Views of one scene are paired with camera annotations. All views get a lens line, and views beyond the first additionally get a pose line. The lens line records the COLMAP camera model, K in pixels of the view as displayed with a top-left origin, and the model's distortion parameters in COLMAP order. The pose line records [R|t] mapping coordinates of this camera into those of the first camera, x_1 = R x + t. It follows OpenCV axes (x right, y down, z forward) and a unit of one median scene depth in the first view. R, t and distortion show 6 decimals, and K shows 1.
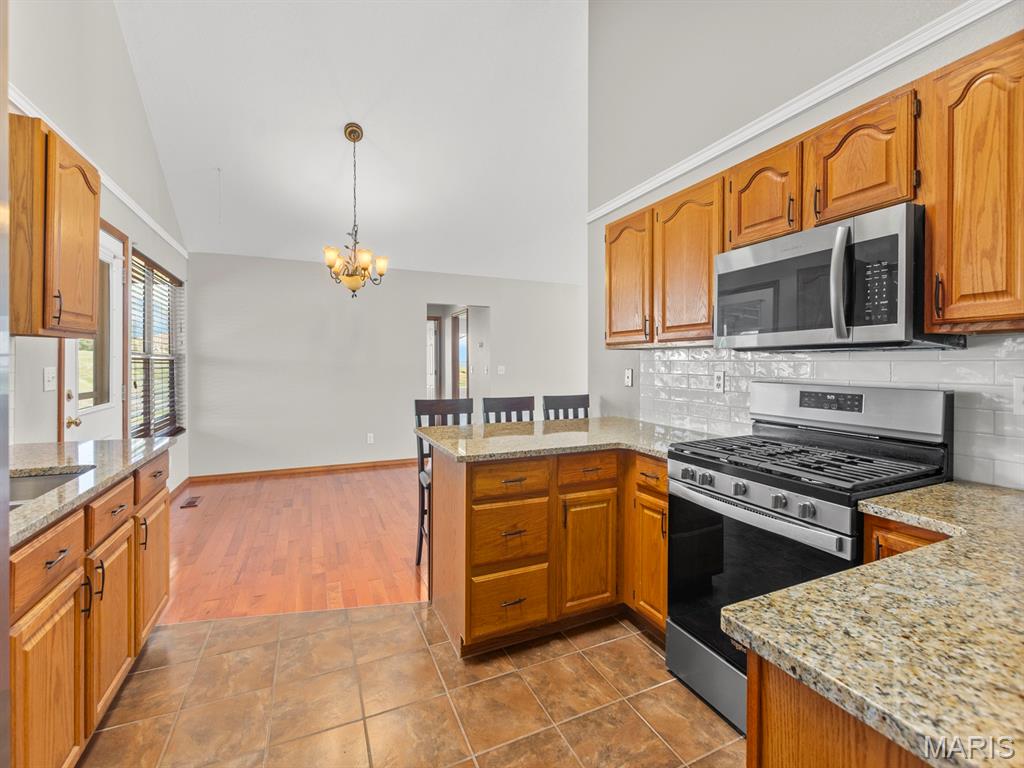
lens RADIAL K [[449.4, 0, 510.7], [0, 449.4, 361.6], [0, 0, 1]] dist [-0.001756, -0.000283]
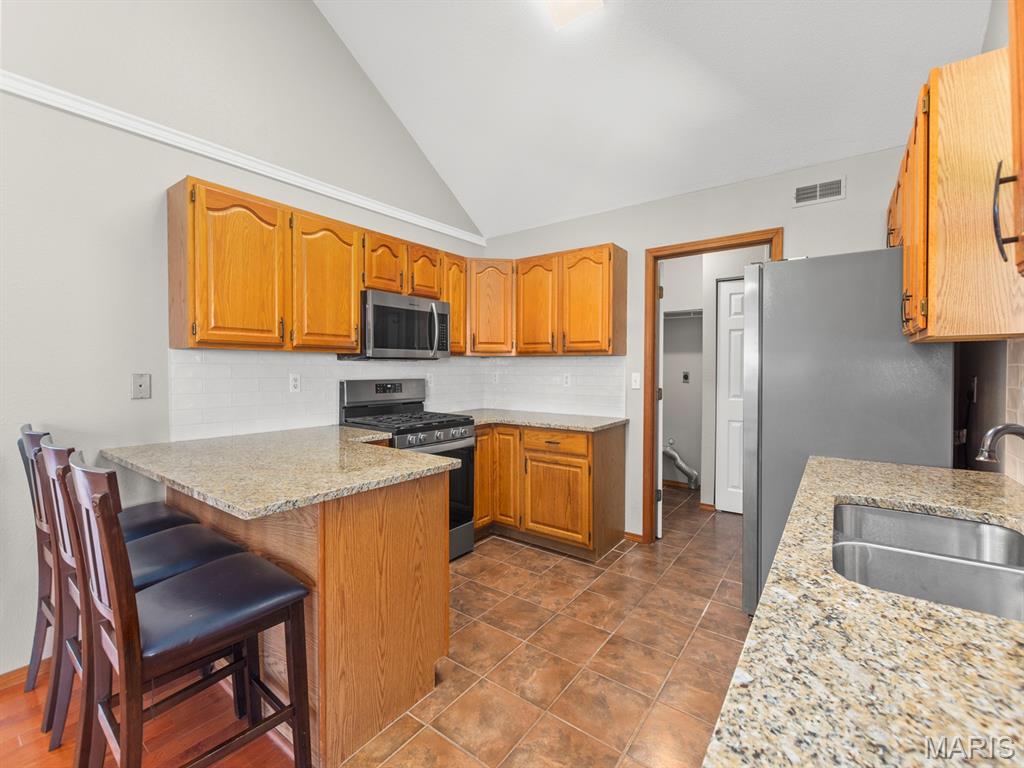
lens RADIAL K [[449.4, 0, 511.1], [0, 449.4, 377.7], [0, 0, 1]] dist [-0.001756, -0.000283]
pose [[-0.497841, -0.011391, 0.867194, -1.136169], [-0.001908, 0.999926, 0.012038, 0.022307], [-0.867266, 0.004338, -0.497826, 1.535779]]
